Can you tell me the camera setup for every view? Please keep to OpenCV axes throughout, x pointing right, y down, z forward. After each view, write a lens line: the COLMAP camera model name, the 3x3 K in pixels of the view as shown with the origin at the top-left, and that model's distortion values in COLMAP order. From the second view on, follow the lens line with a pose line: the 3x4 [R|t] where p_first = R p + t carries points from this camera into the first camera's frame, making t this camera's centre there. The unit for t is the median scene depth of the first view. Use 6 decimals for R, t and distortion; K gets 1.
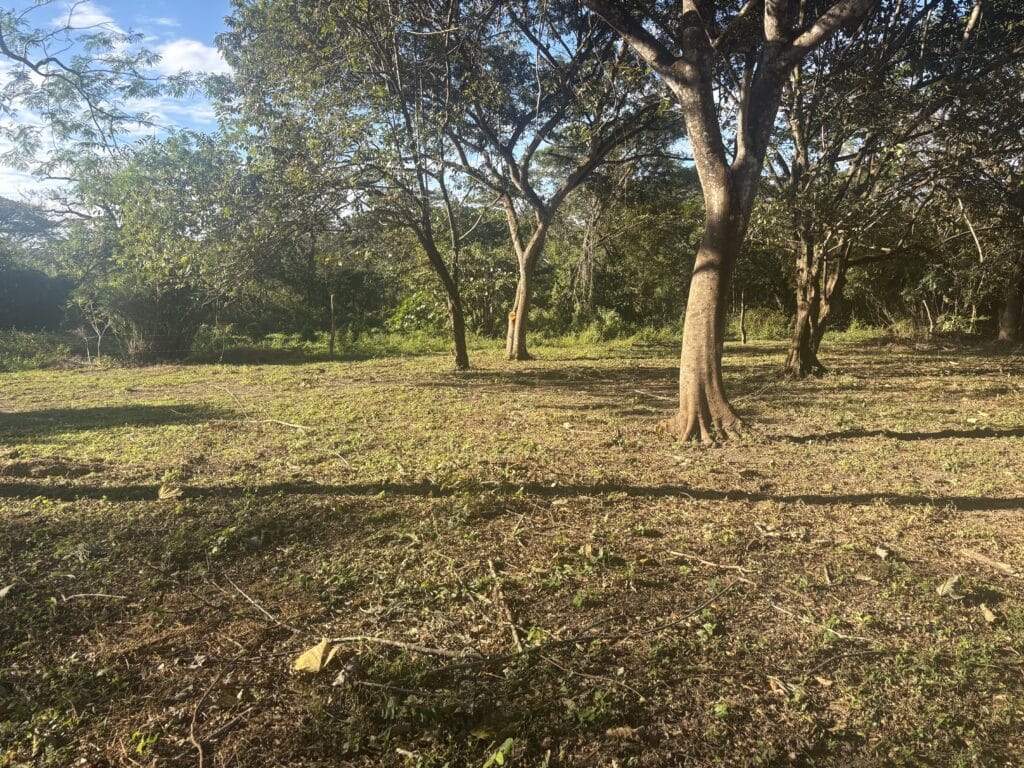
lens RADIAL K [[780.5, 0, 514.9], [0, 780.5, 377.4], [0, 0, 1]] dist [0.099516, -0.097242]
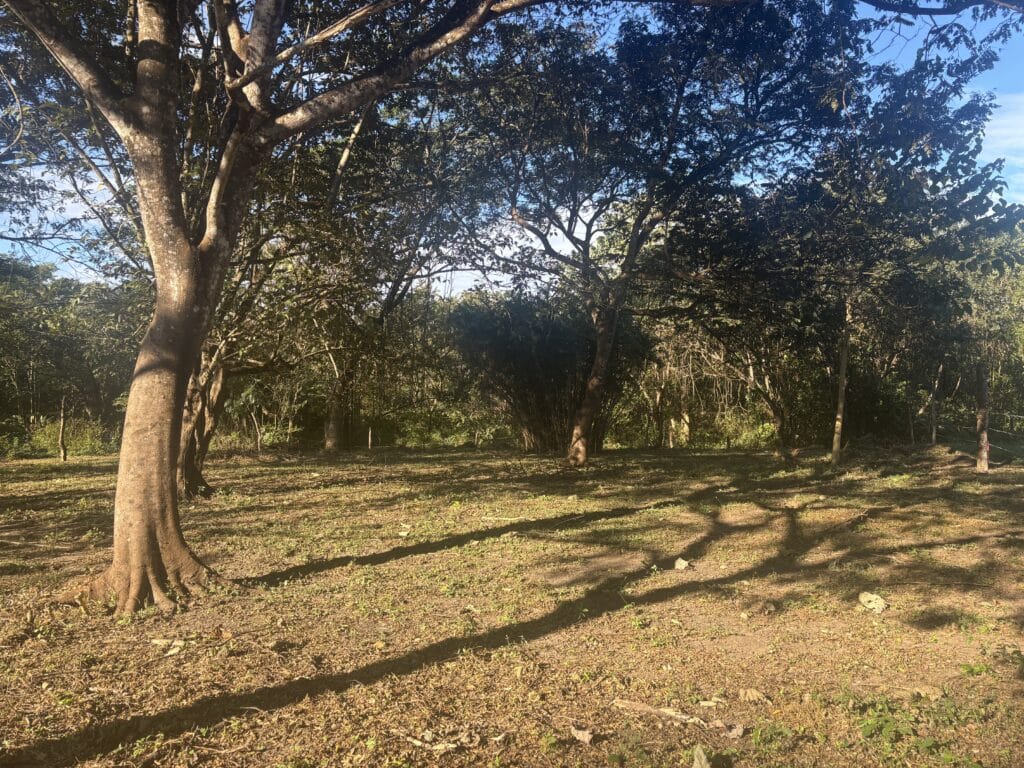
lens RADIAL K [[780.5, 0, 514.9], [0, 780.5, 377.4], [0, 0, 1]] dist [0.099516, -0.097242]
pose [[0.667935, 0.043514, 0.742946, -0.094984], [0.059903, 0.991907, -0.111950, -0.025428], [-0.741805, 0.119280, 0.659923, 0.237630]]
